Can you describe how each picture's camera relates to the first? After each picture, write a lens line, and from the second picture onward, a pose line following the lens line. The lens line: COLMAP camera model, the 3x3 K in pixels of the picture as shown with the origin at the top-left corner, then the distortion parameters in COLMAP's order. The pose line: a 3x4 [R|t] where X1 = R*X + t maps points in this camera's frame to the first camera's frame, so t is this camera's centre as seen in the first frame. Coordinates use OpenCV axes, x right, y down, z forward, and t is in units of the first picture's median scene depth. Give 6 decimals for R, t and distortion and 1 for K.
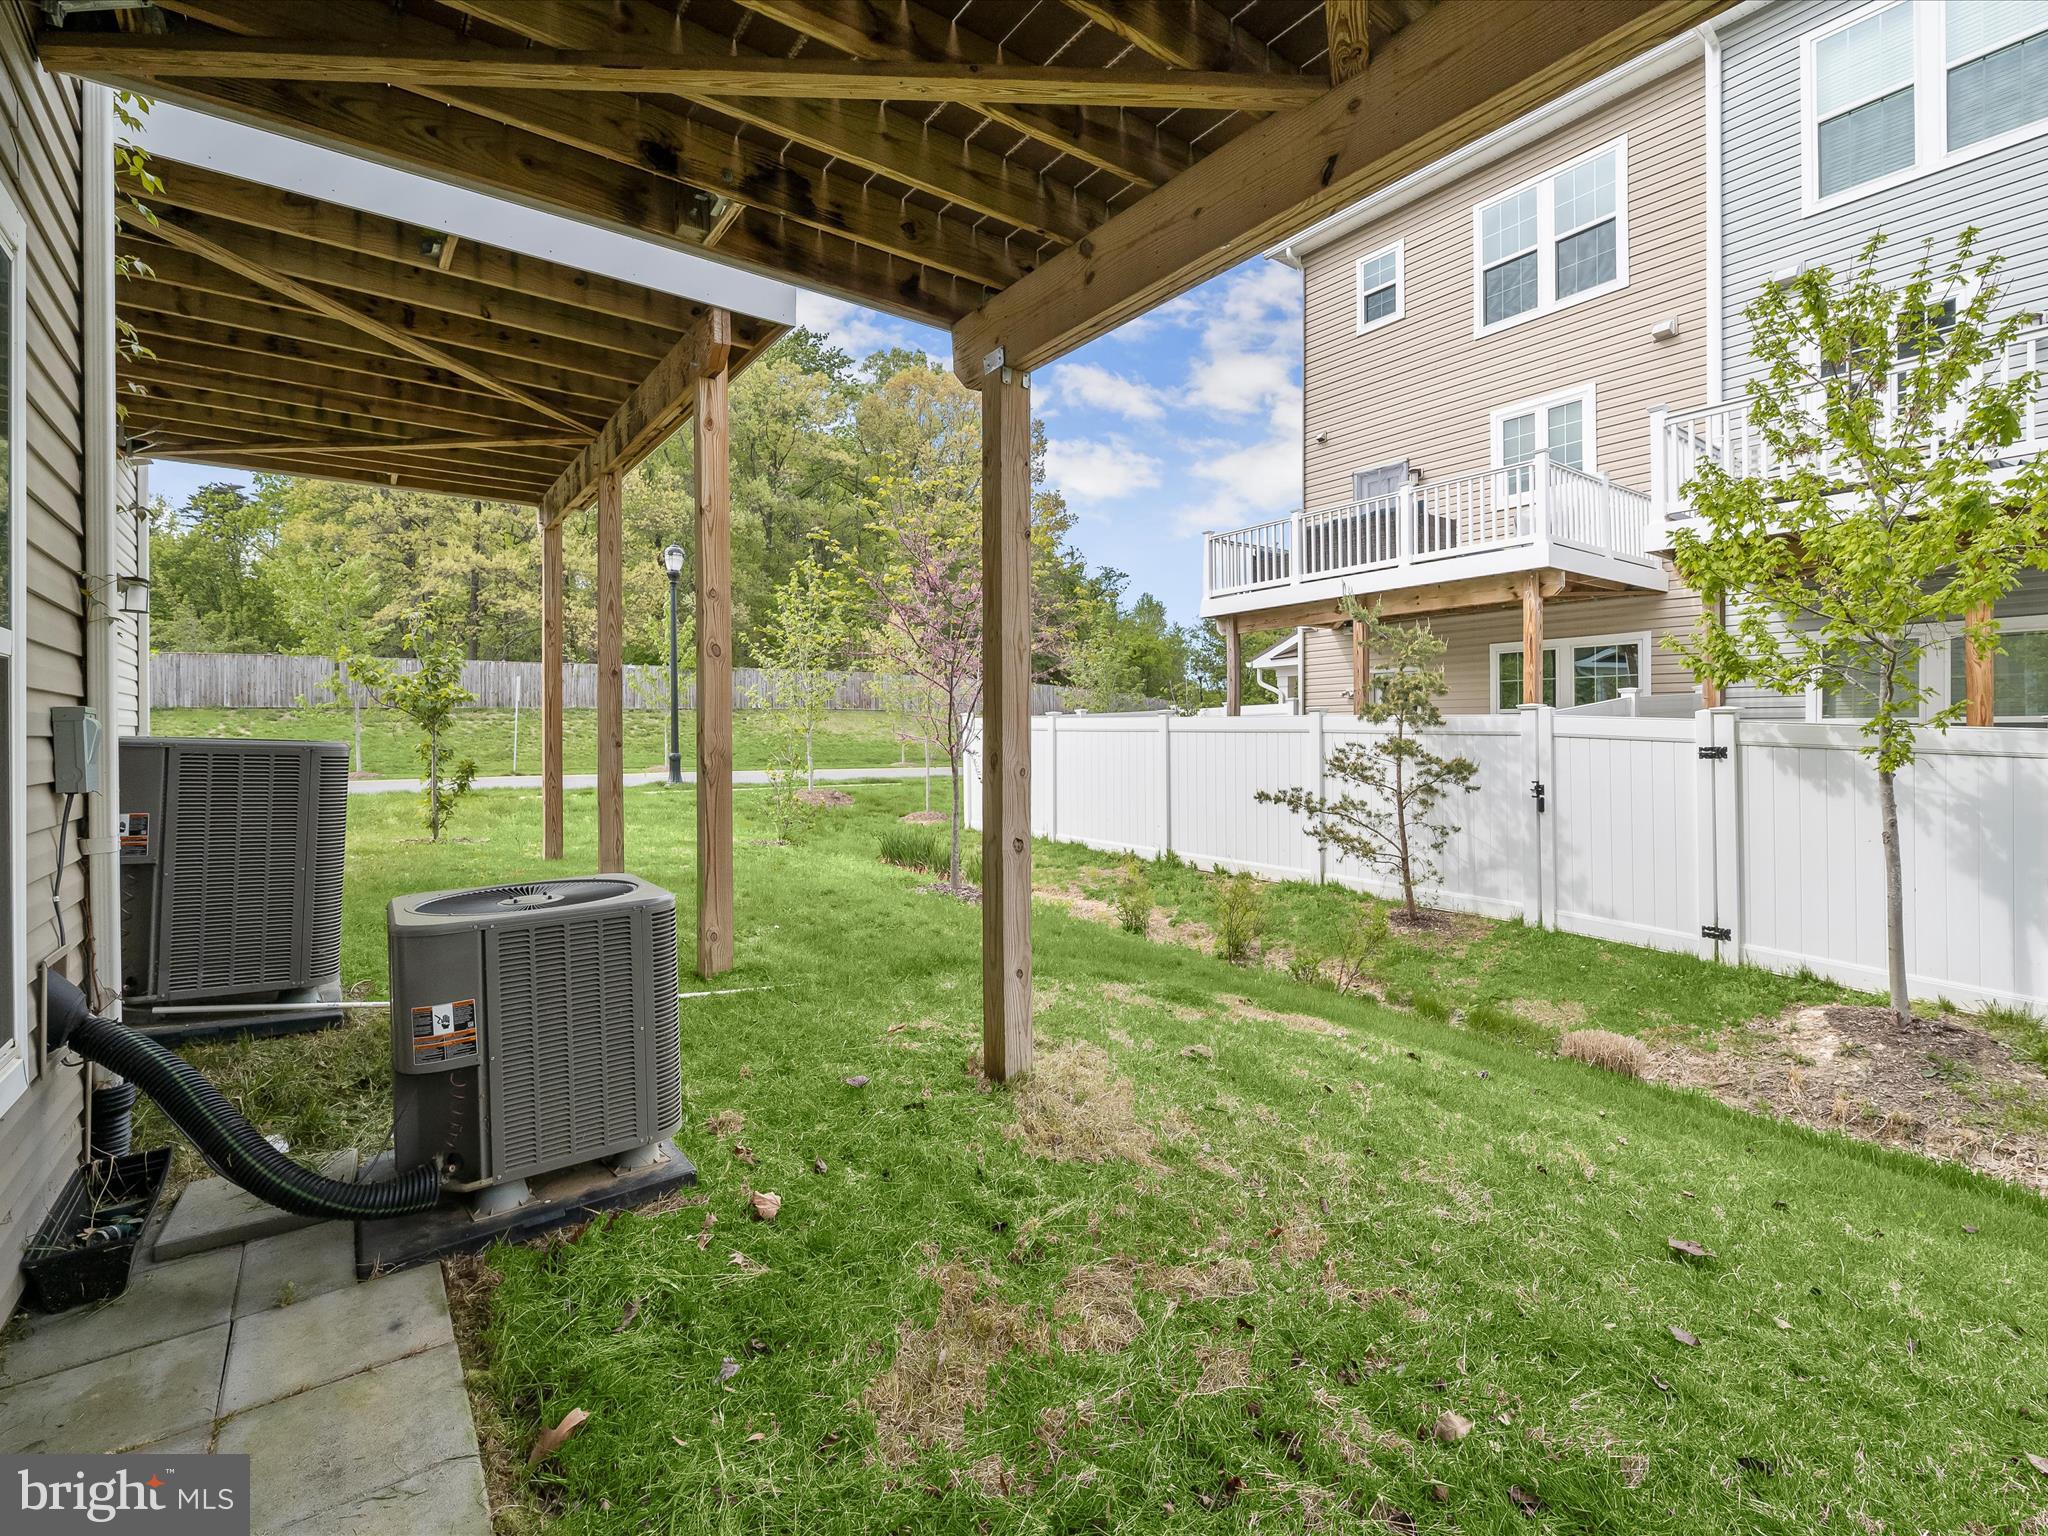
lens RADIAL K [[952.7, 0, 1024.0], [0, 952.7, 768.0], [0, 0, 1]] dist [0.002135, -0.002061]
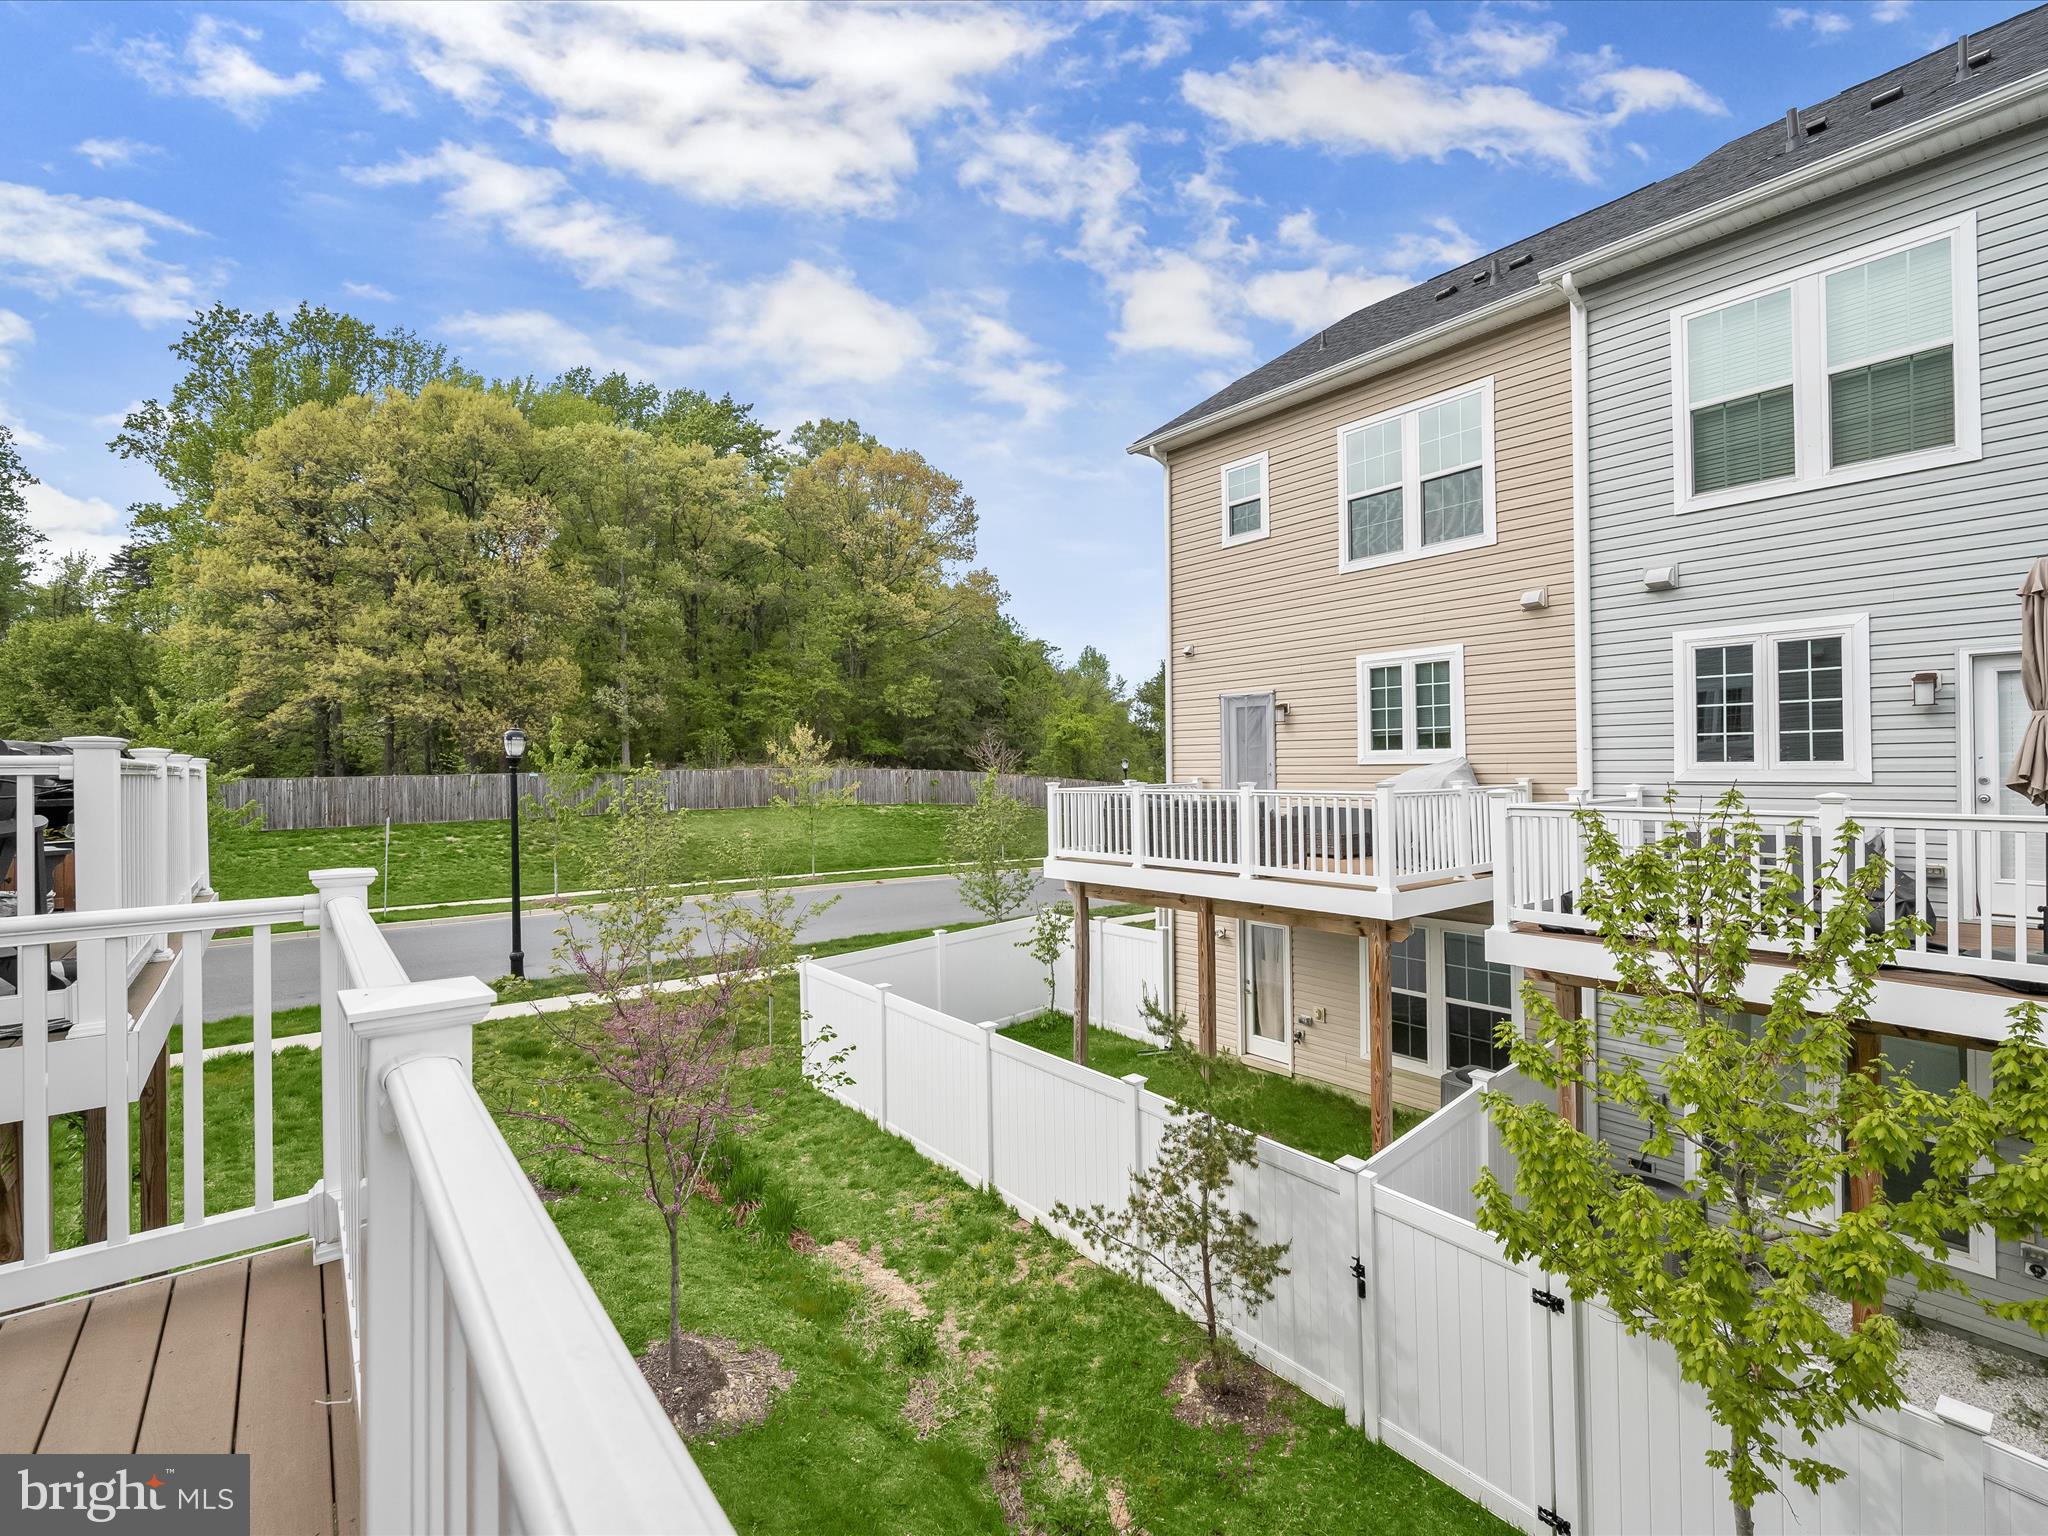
lens RADIAL K [[928.8, 0, 1016.7], [0, 928.8, 781.7], [0, 0, 1]] dist [-0.000953, -0.000867]
pose [[0.999522, -0.008497, 0.029731, 0.141856], [0.008542, 0.999963, -0.001414, -0.264884], [-0.029718, 0.001668, 0.999557, 0.125148]]
